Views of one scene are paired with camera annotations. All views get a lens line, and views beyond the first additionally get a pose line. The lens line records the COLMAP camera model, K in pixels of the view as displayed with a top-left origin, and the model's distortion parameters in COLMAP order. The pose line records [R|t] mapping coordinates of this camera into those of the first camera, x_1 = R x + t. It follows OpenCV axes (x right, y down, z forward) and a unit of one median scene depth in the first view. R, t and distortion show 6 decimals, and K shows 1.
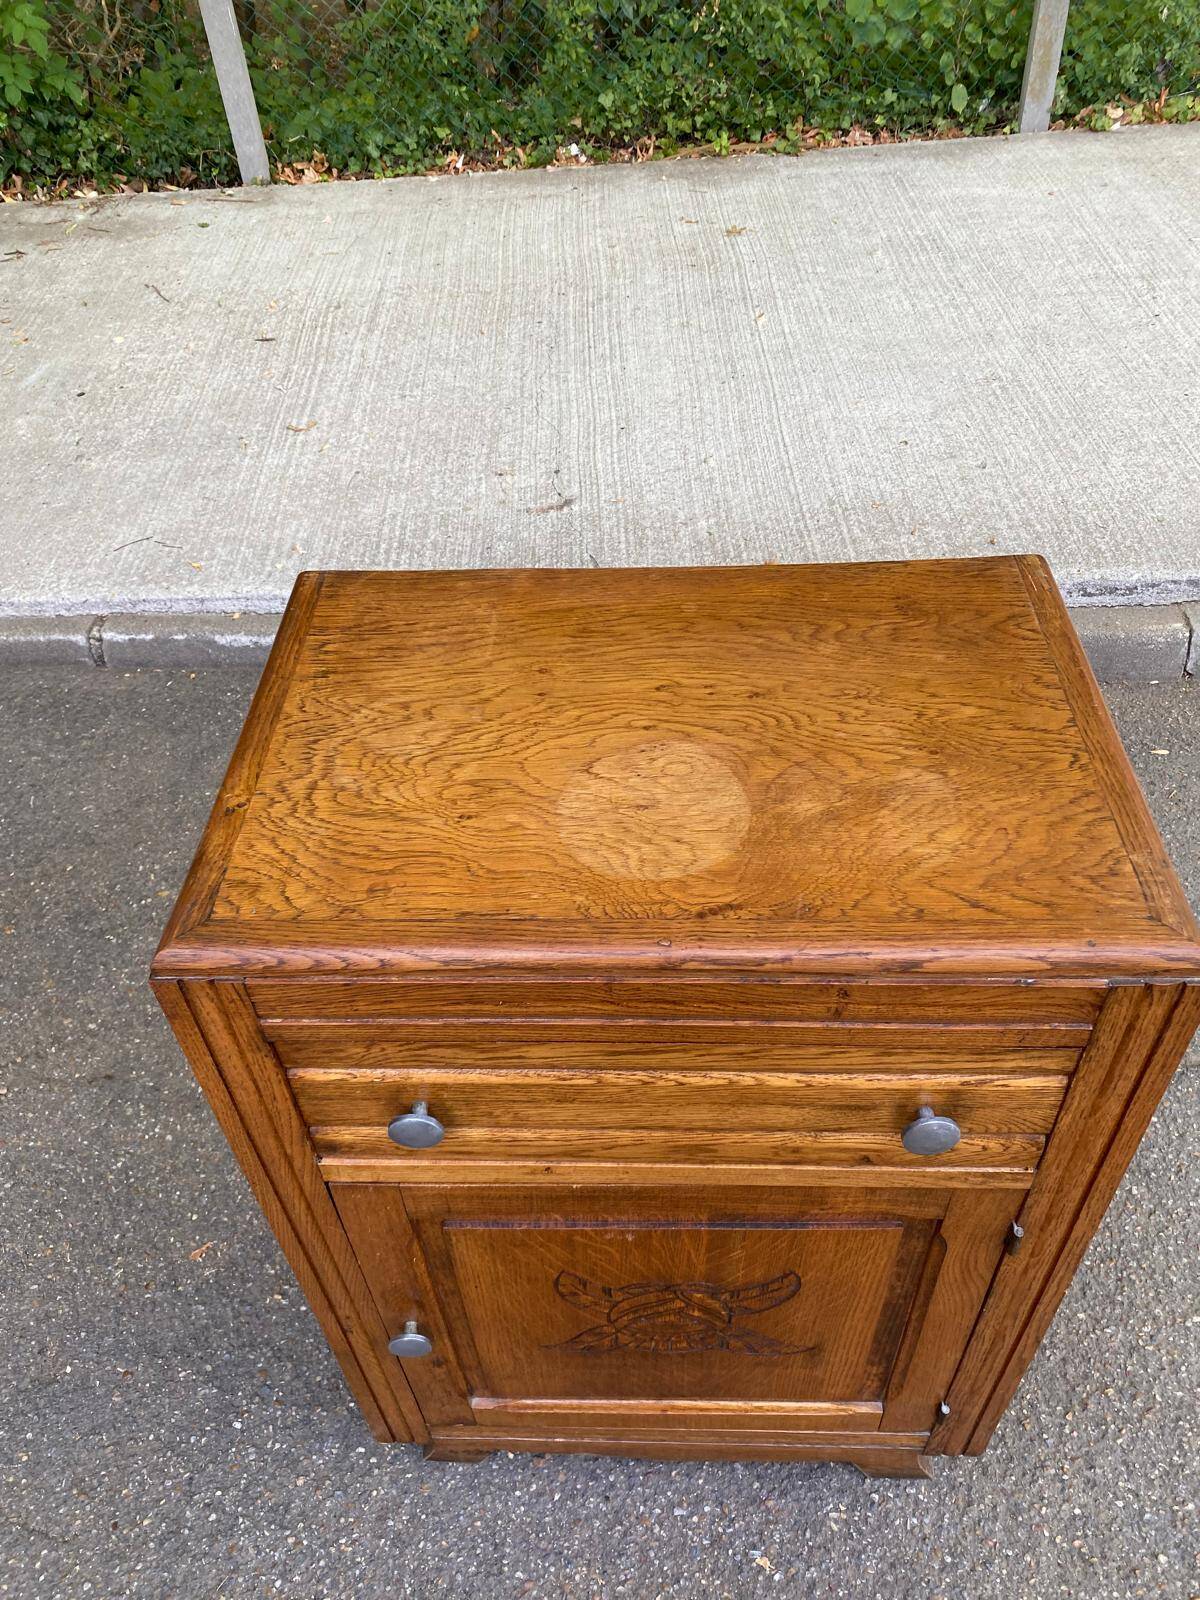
lens RADIAL K [[1258.7, 0, 580.2], [0, 1258.7, 782.5], [0, 0, 1]] dist [0.019083, -0.018939]
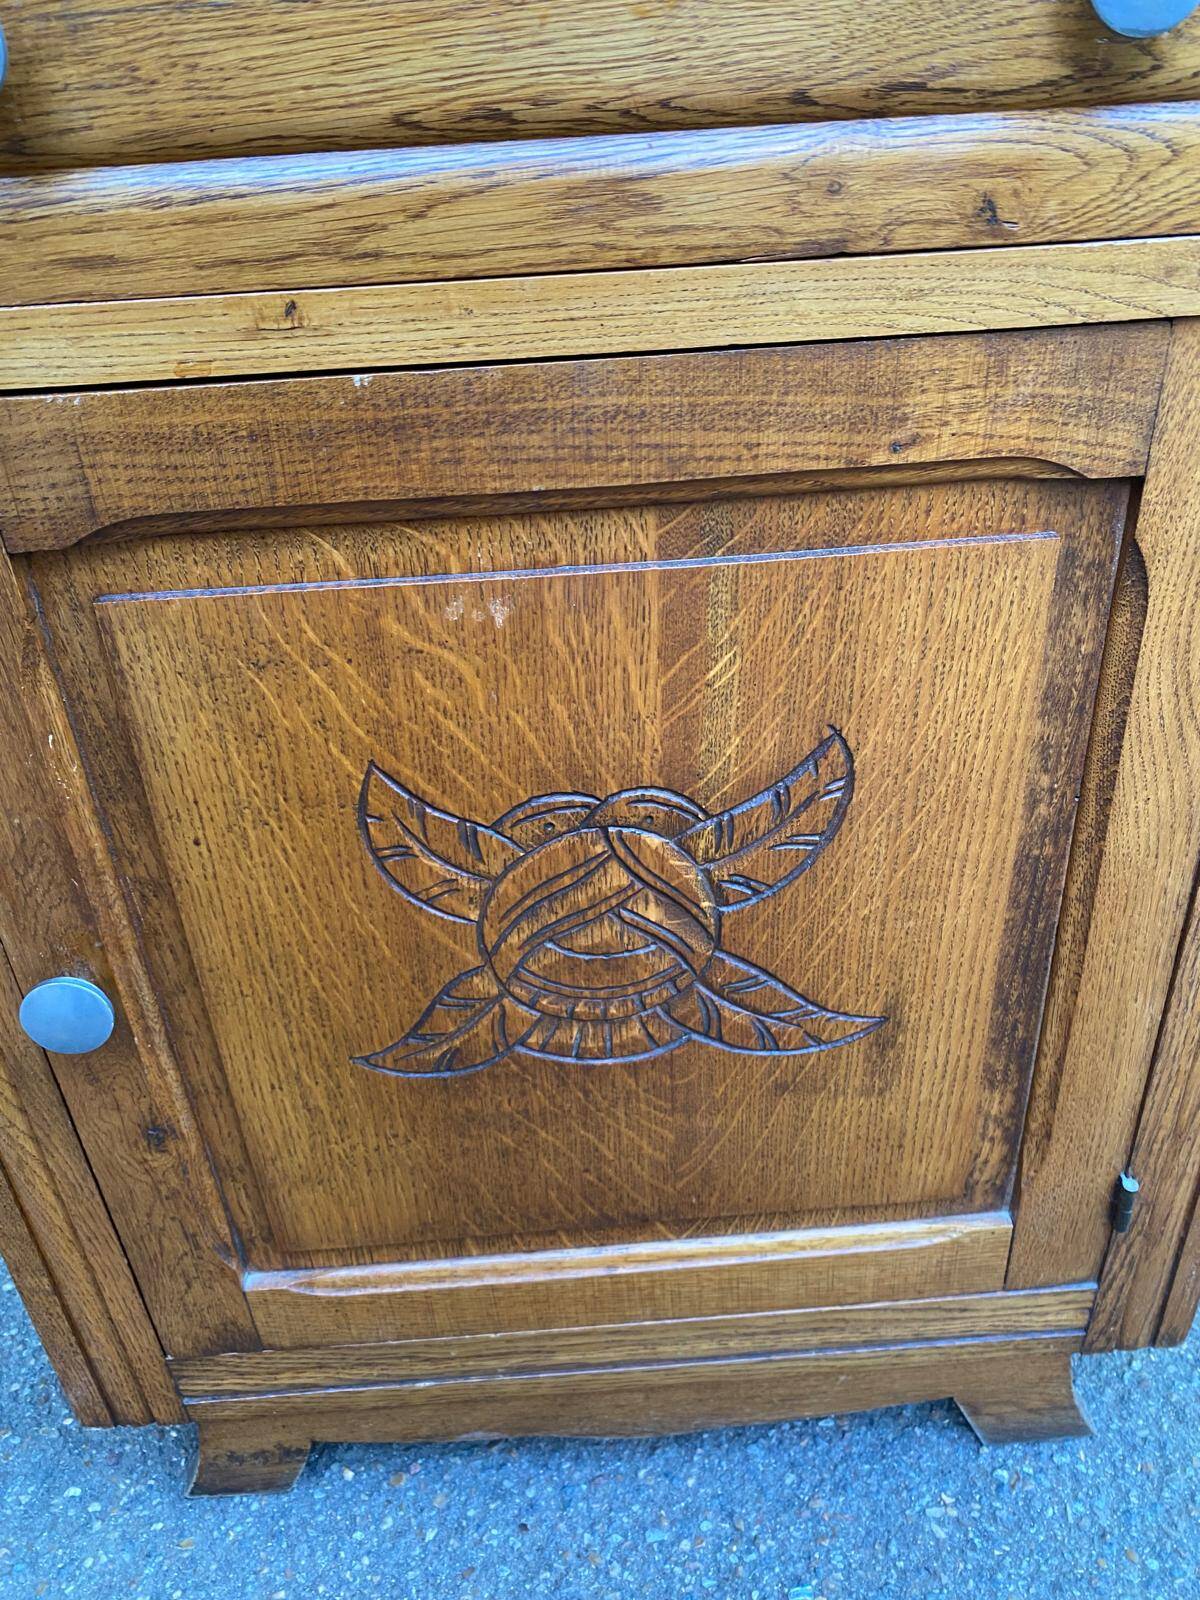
lens RADIAL K [[1258.7, 0, 613.0], [0, 1258.7, 802.3], [0, 0, 1]] dist [0.019083, -0.018939]
pose [[0.996045, -0.041882, 0.078355, 0.032655], [0.058514, 0.972876, -0.223805, 0.417221], [-0.066856, 0.227505, 0.971479, 0.428051]]
